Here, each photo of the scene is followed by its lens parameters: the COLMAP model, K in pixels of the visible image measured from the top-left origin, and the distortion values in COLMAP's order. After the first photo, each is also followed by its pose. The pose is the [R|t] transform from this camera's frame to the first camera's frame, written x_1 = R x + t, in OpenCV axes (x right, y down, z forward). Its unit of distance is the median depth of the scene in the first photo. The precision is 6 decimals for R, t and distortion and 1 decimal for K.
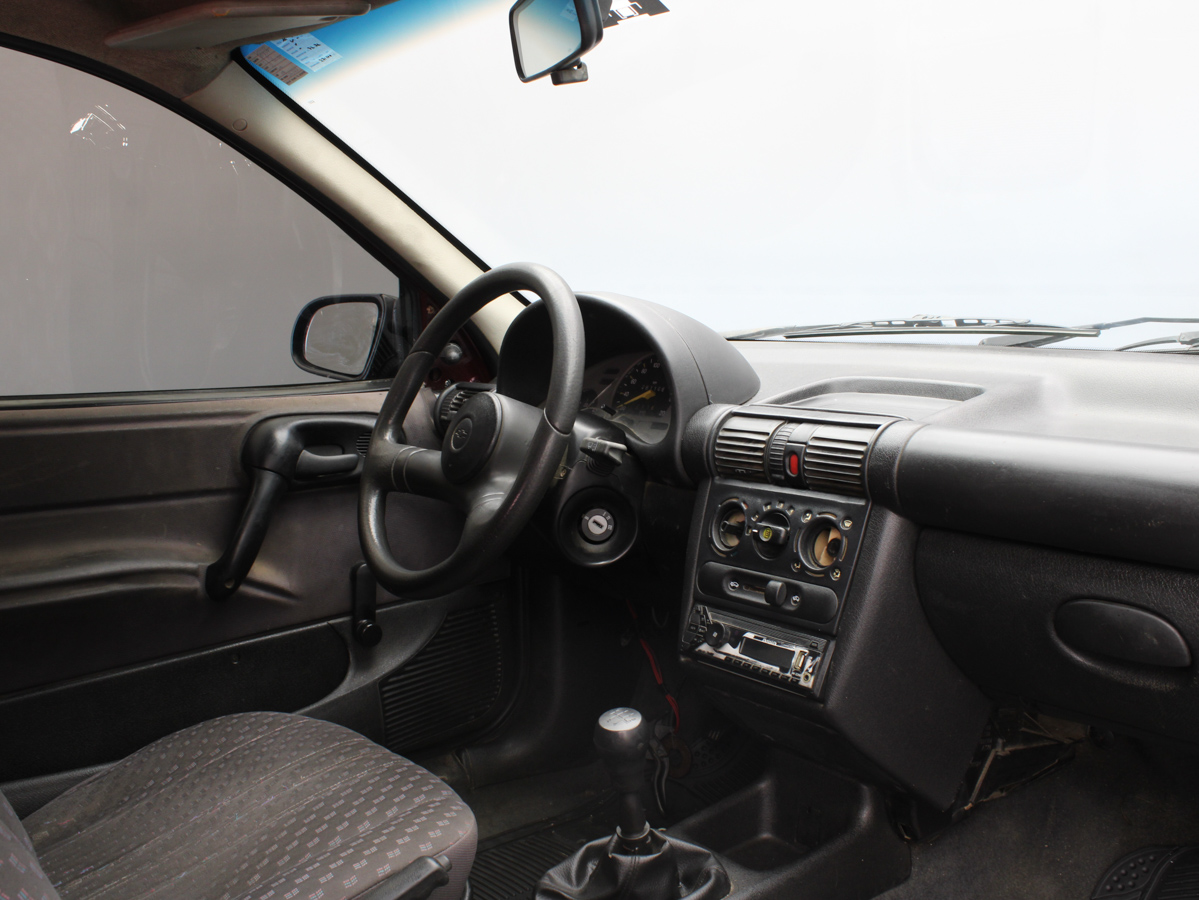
lens RADIAL K [[1225.0, 0, 599.3], [0, 1225.0, 458.5], [0, 0, 1]] dist [-0.108312, 0.000000]
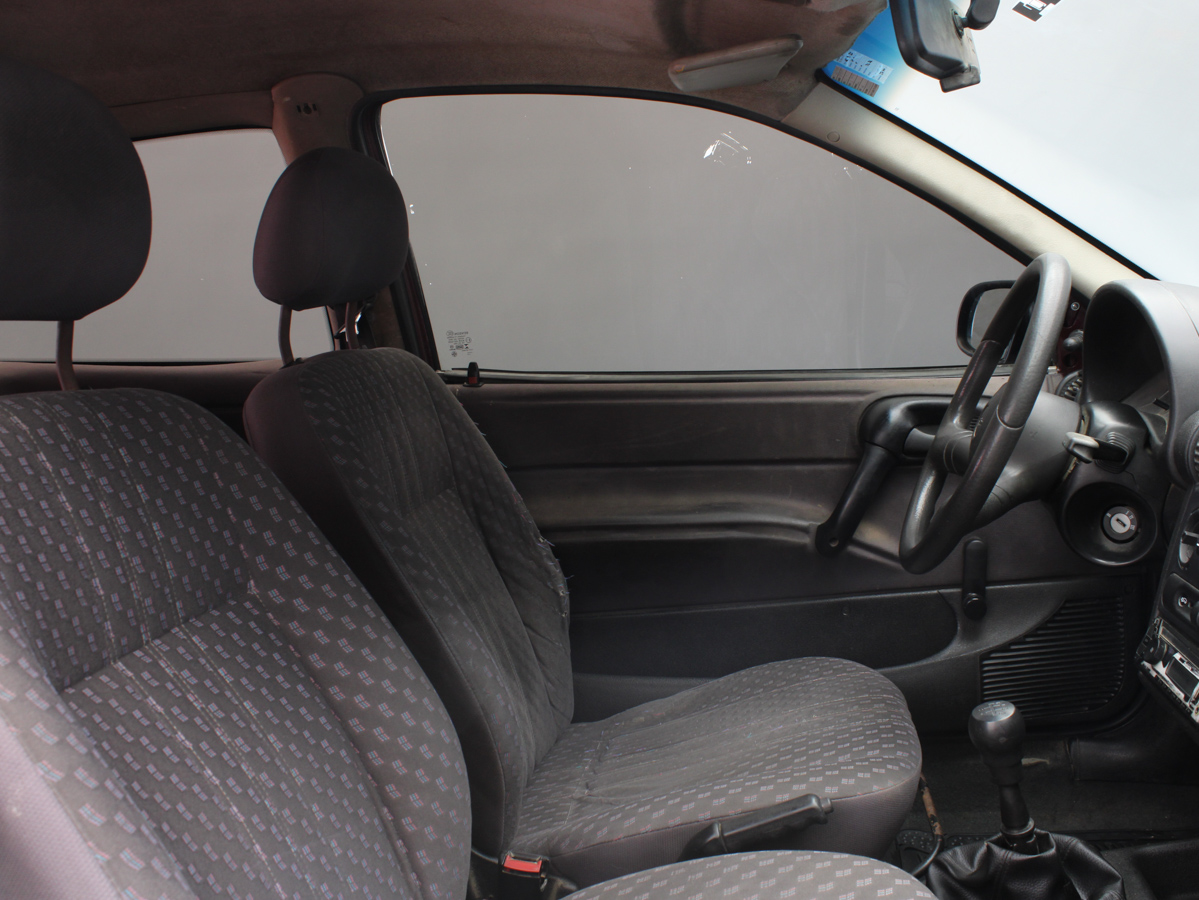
lens RADIAL K [[1225.0, 0, 598.5], [0, 1225.0, 454.8], [0, 0, 1]] dist [-0.108312, 0.000000]
pose [[0.699474, 0.069753, -0.711246, 0.399737], [-0.051903, 0.997556, 0.046788, -0.023617], [0.712771, 0.004189, 0.701385, 0.051347]]
